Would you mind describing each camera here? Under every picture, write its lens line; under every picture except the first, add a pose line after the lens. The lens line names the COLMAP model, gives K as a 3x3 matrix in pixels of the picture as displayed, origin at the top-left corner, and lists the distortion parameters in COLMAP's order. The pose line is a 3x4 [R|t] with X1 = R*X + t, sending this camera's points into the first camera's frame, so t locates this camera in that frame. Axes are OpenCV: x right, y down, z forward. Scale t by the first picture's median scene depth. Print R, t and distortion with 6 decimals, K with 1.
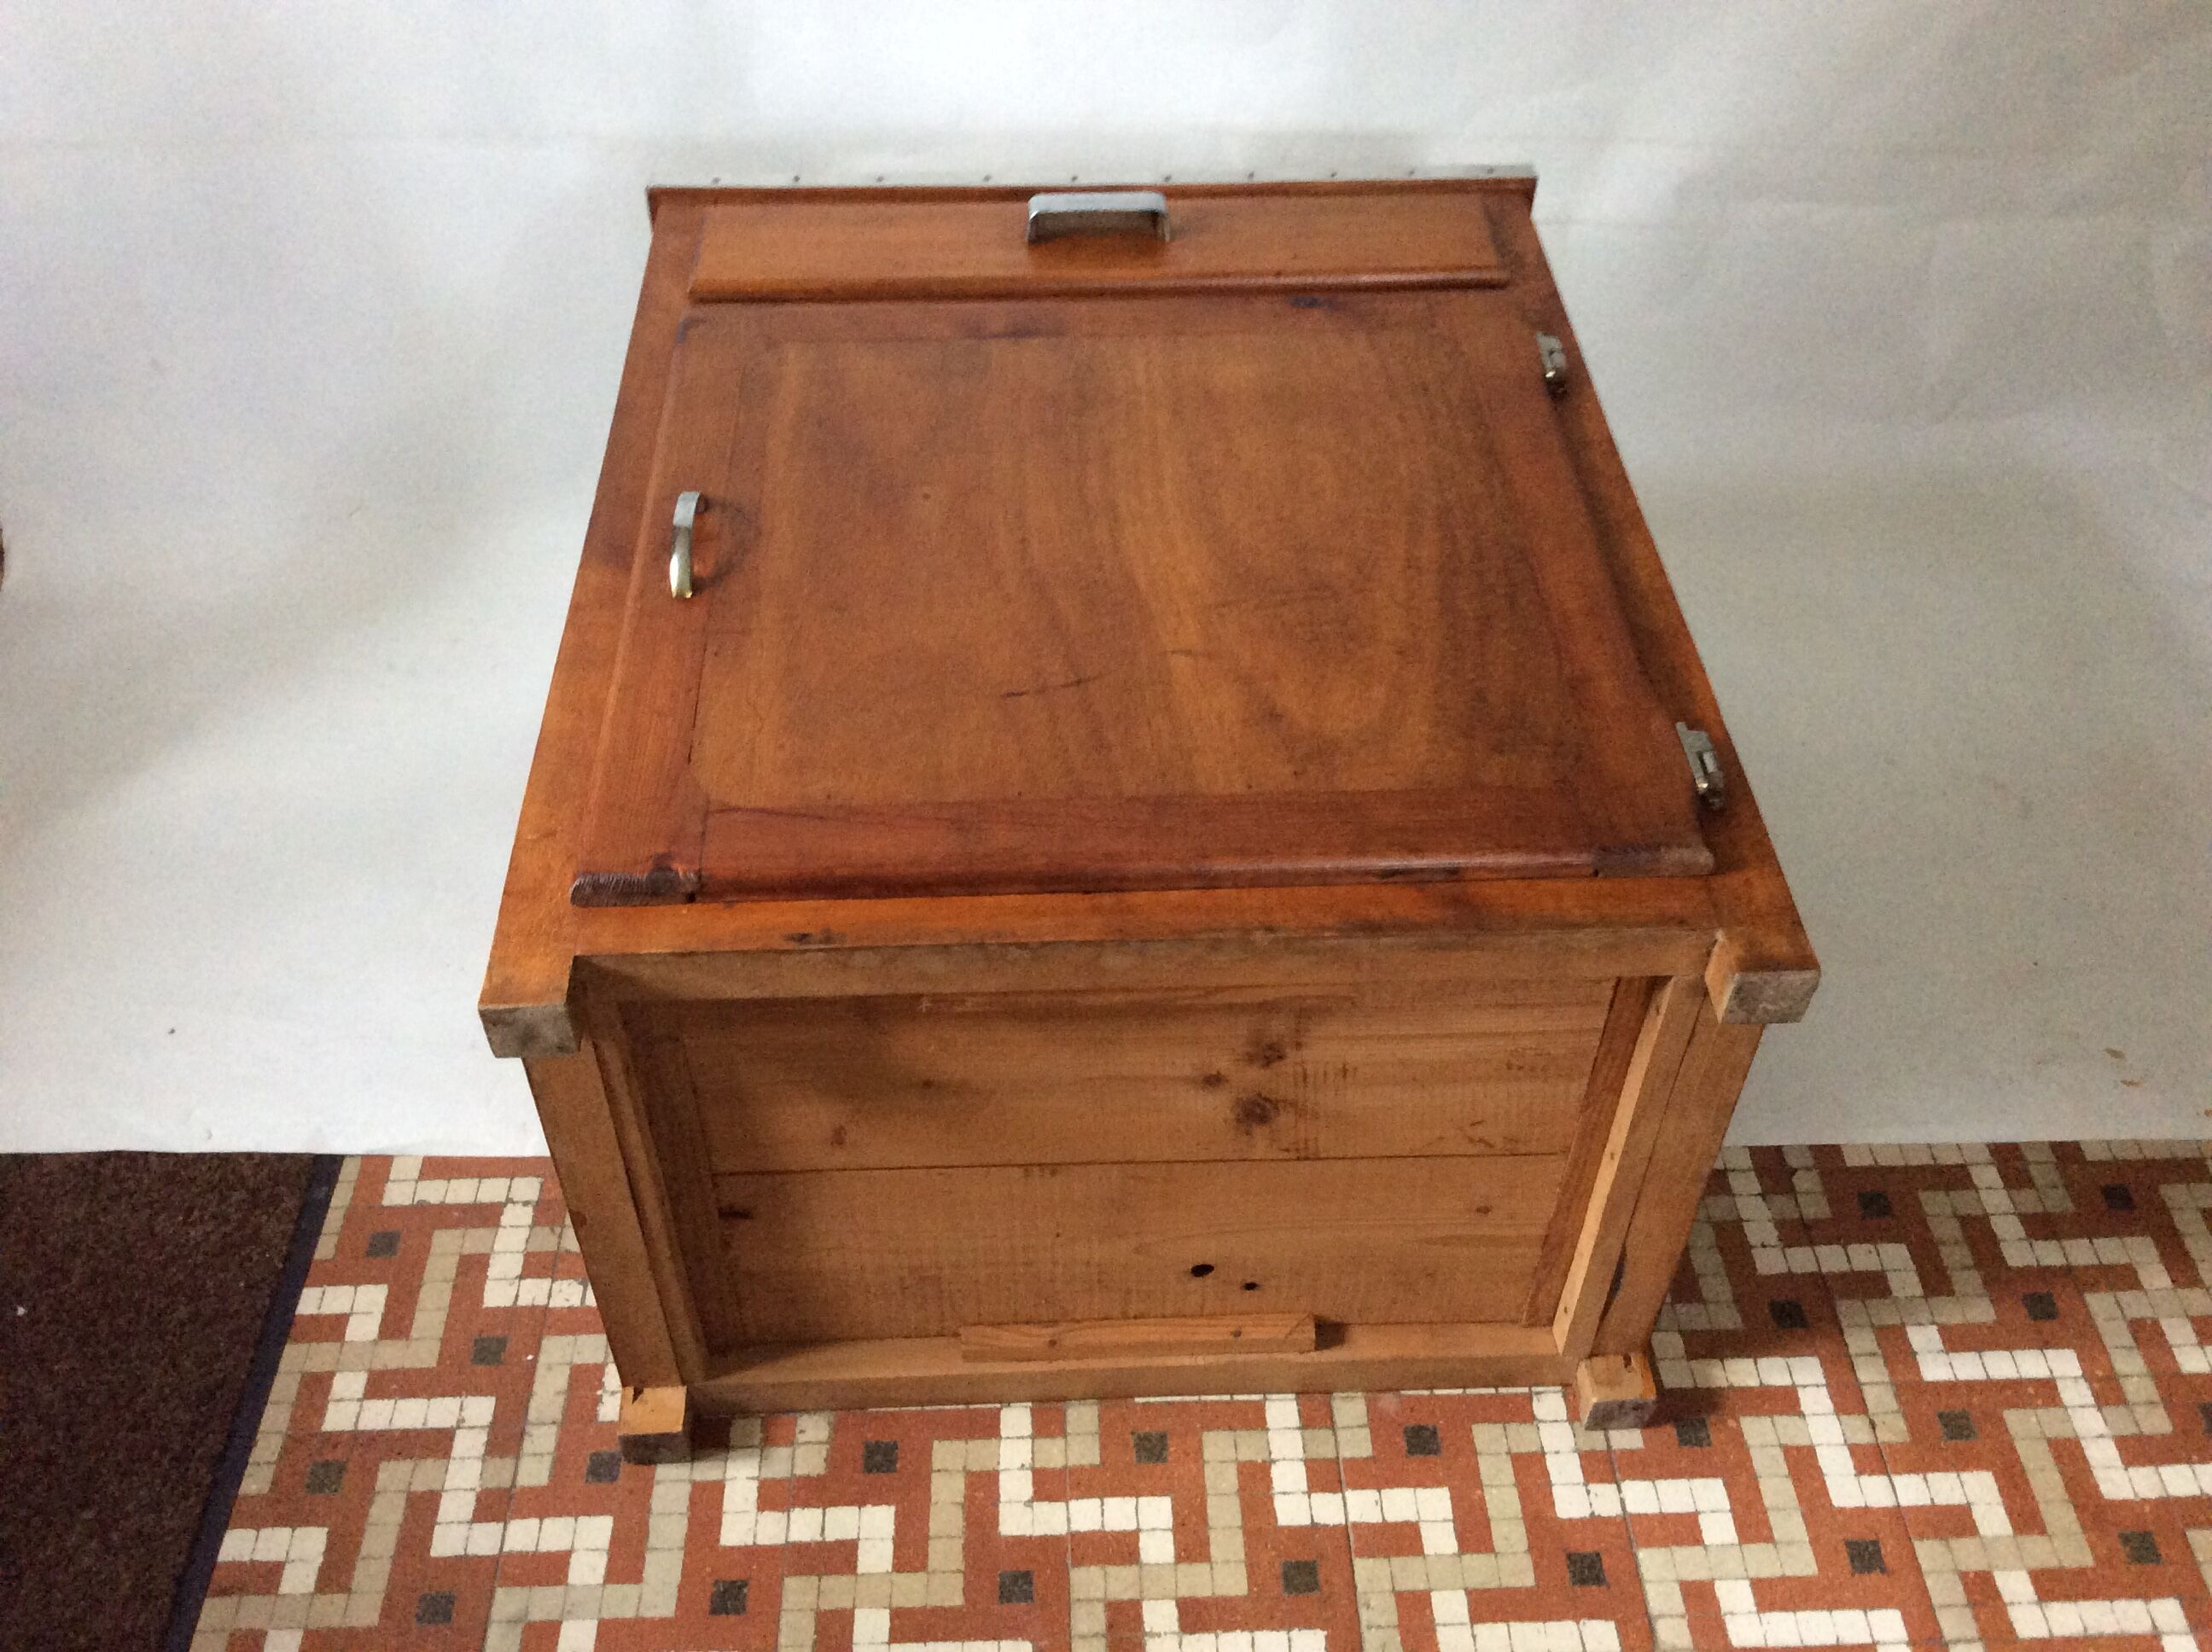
lens RADIAL K [[2036.3, 0, 1133.8], [0, 2036.3, 824.4], [0, 0, 1]] dist [0.132861, -0.356767]
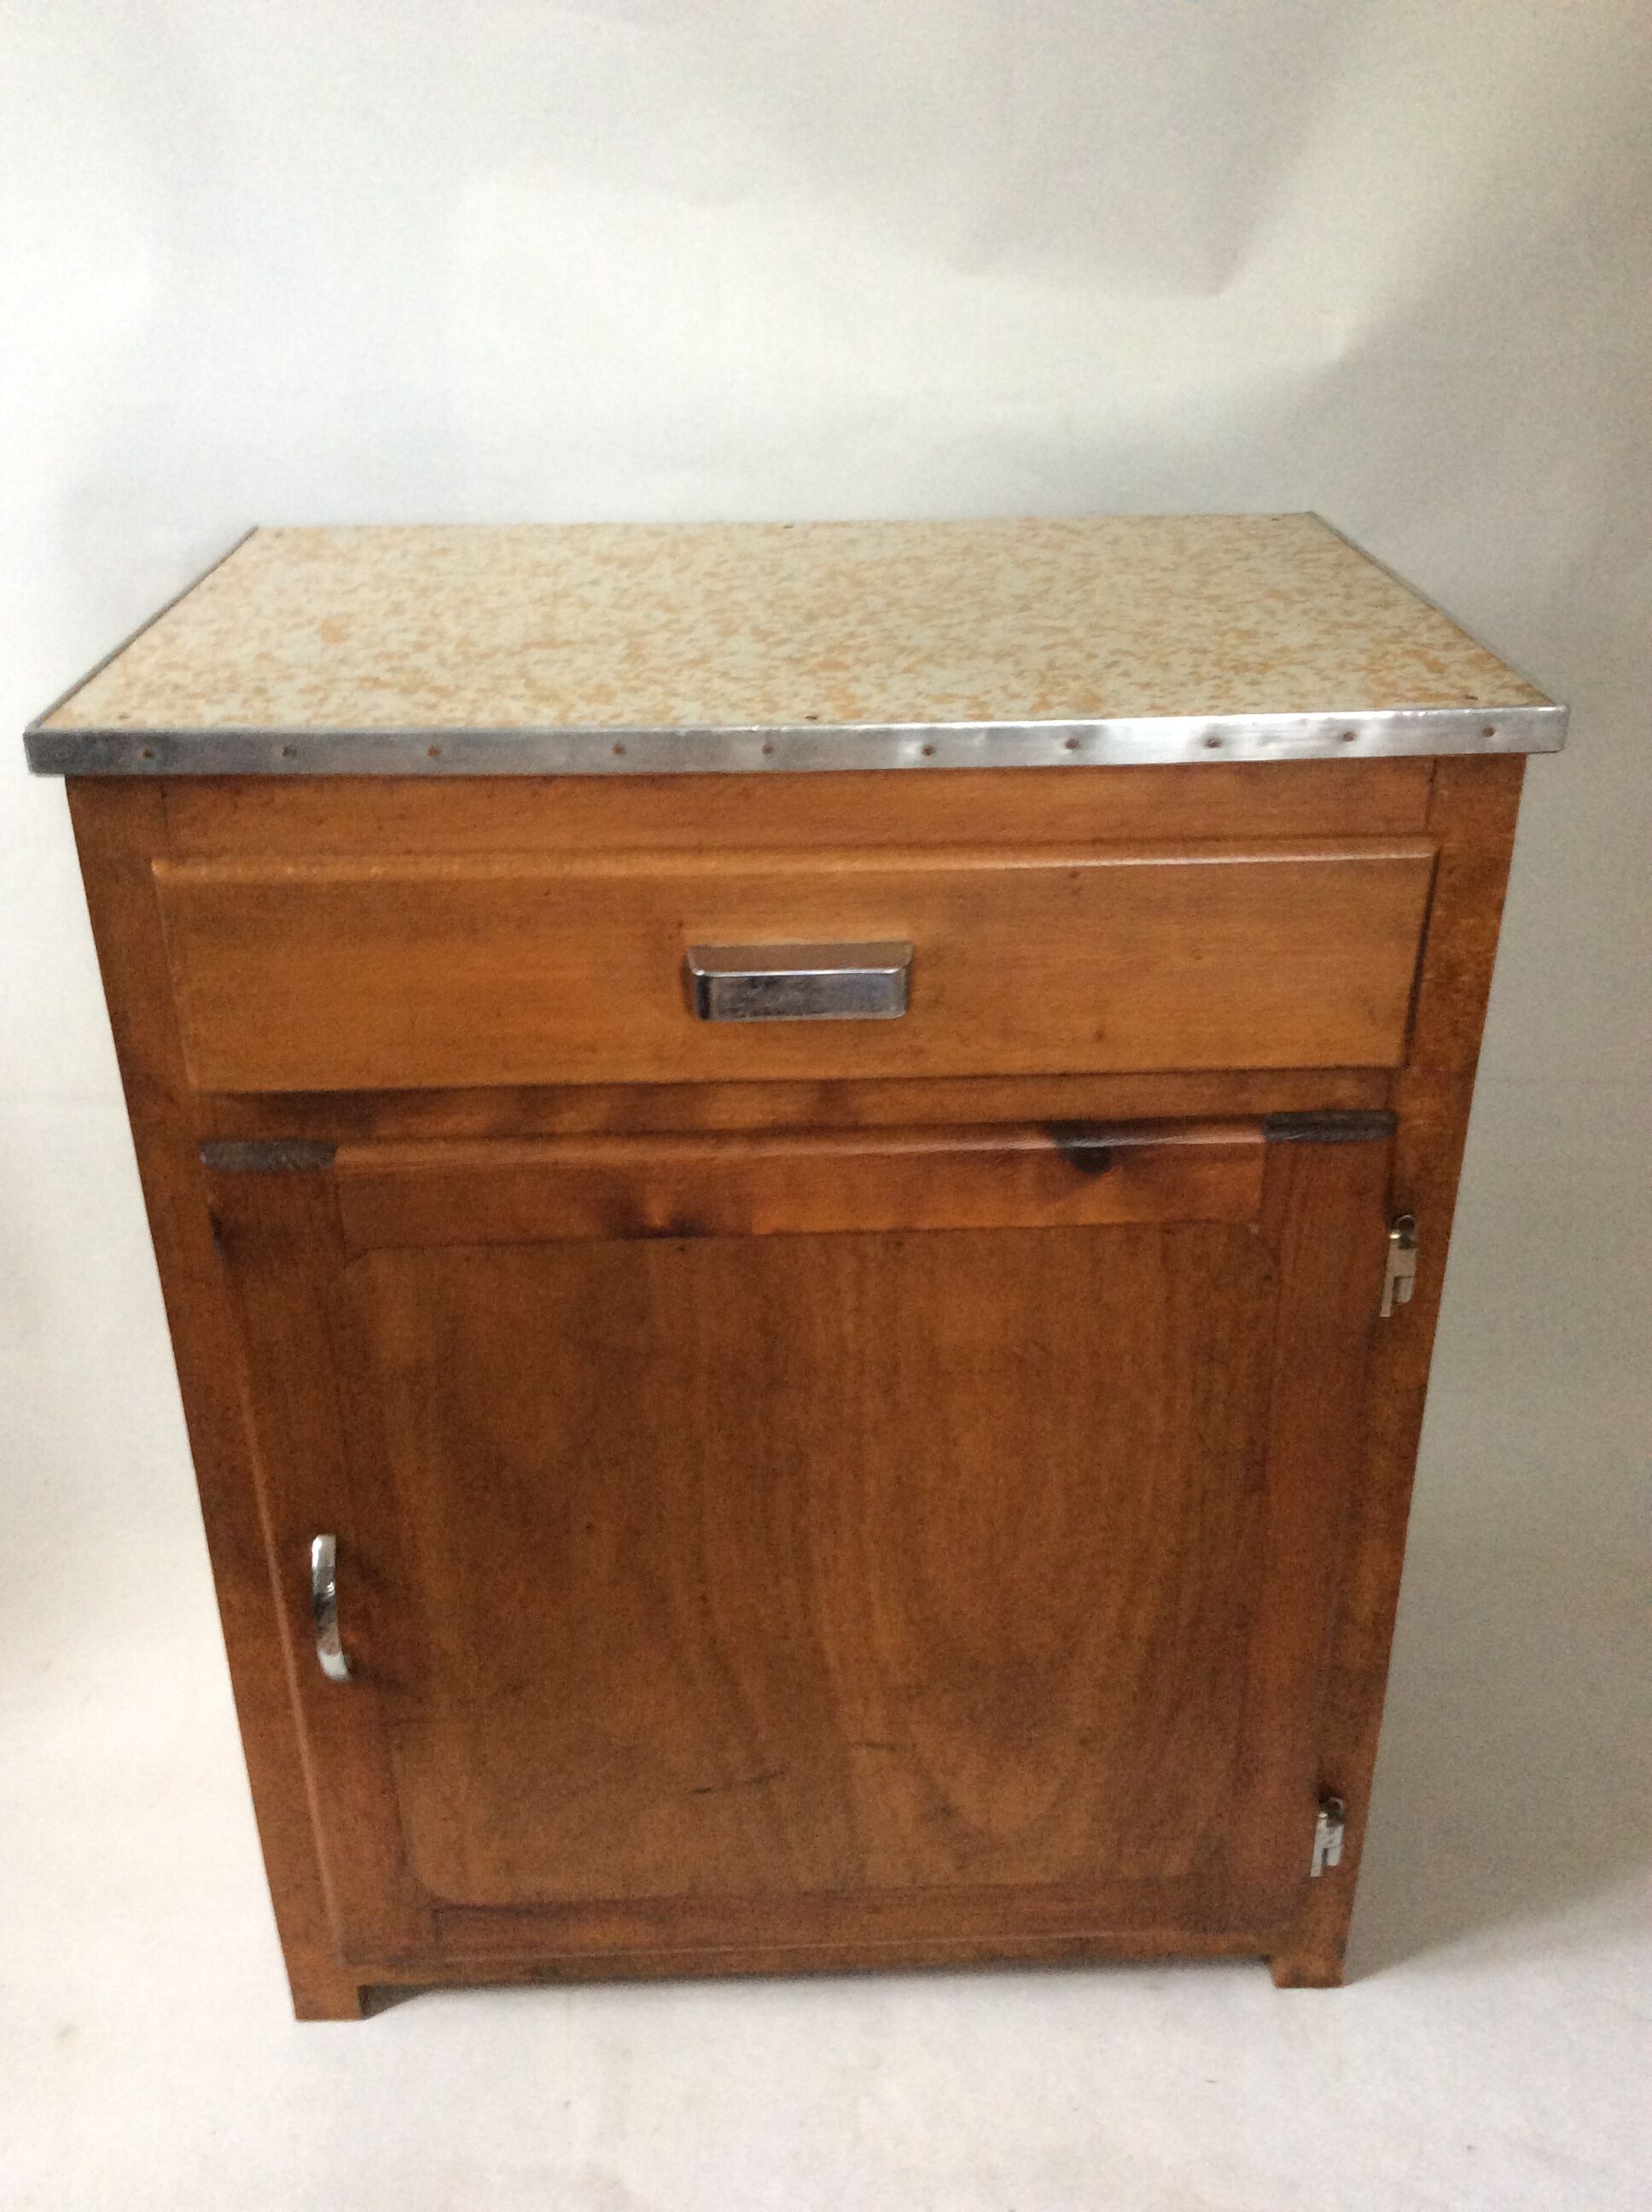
lens RADIAL K [[2009.8, 0, 826.0], [0, 2009.8, 1106.0], [0, 0, 1]] dist [0.140811, -0.356939]
pose [[0.999017, 0.030789, 0.031882, -0.036205], [-0.039782, 0.305788, 0.951268, -1.098565], [0.019539, -0.951602, 0.306712, 0.964801]]
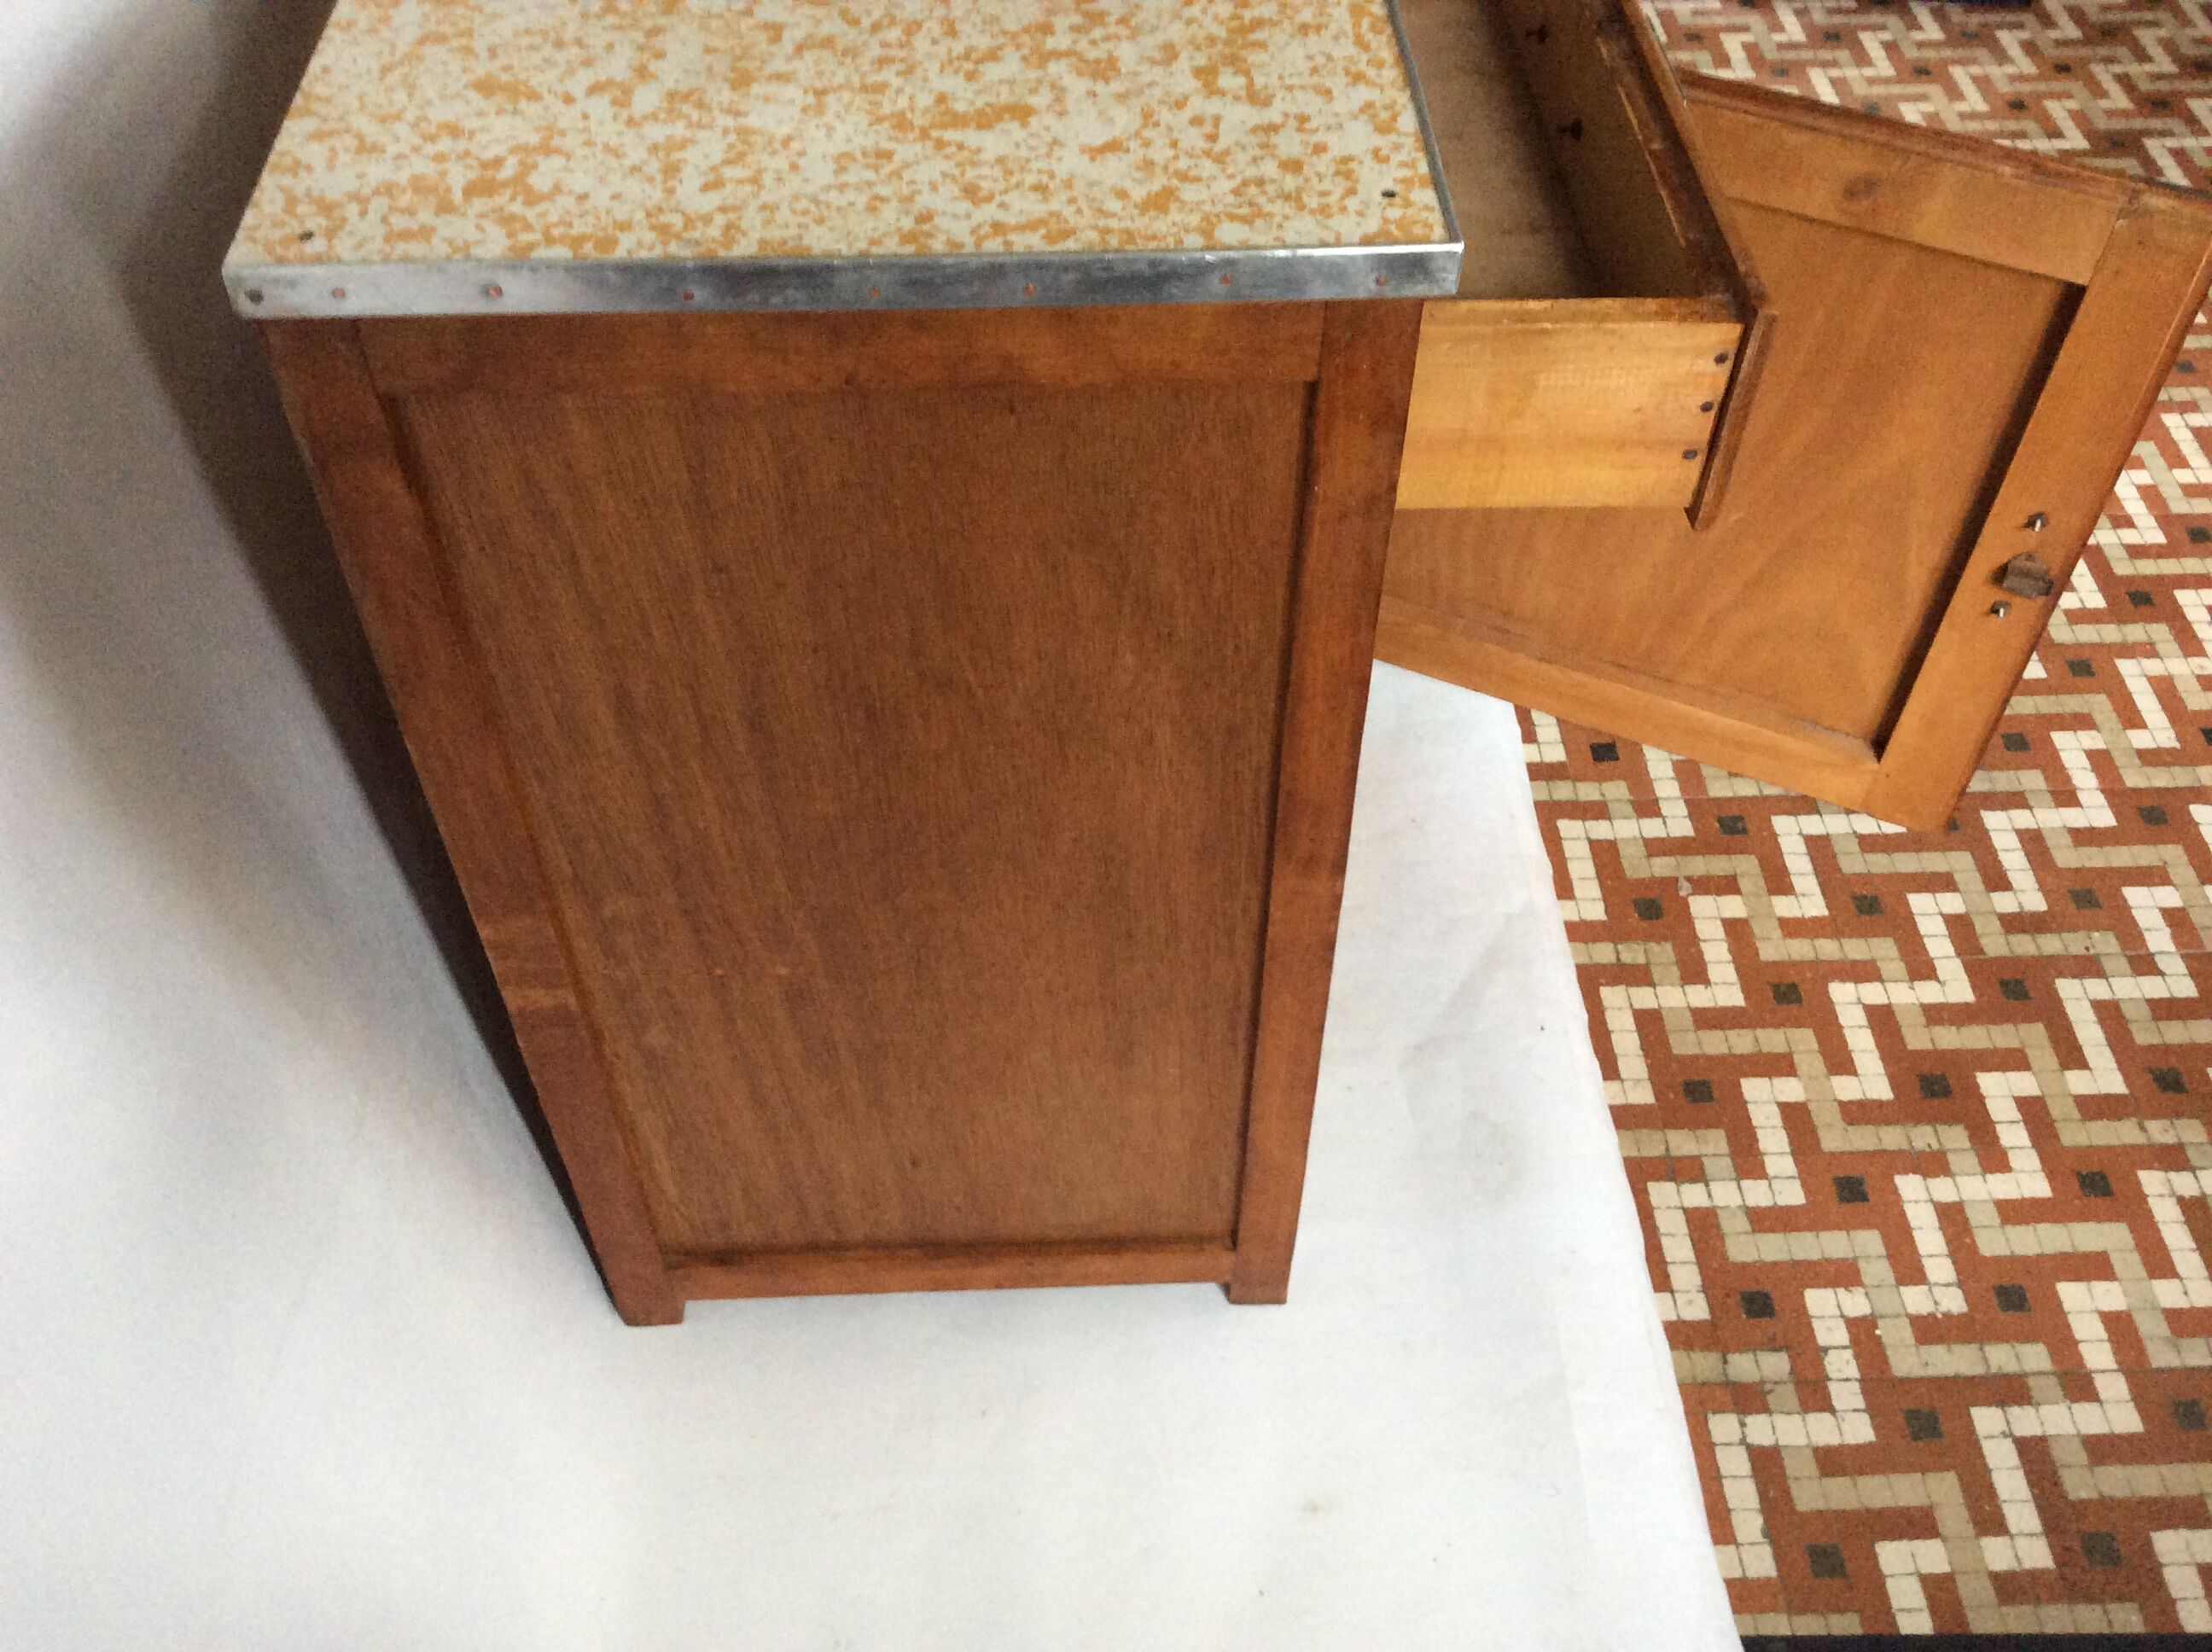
lens RADIAL K [[2009.8, 0, 1126.1], [0, 2009.8, 836.7], [0, 0, 1]] dist [0.140811, -0.356939]
pose [[-0.026816, -0.718007, 0.695519, -0.880739], [-0.713762, 0.500879, 0.489555, -0.561957], [-0.699875, -0.483307, -0.525918, 1.636794]]
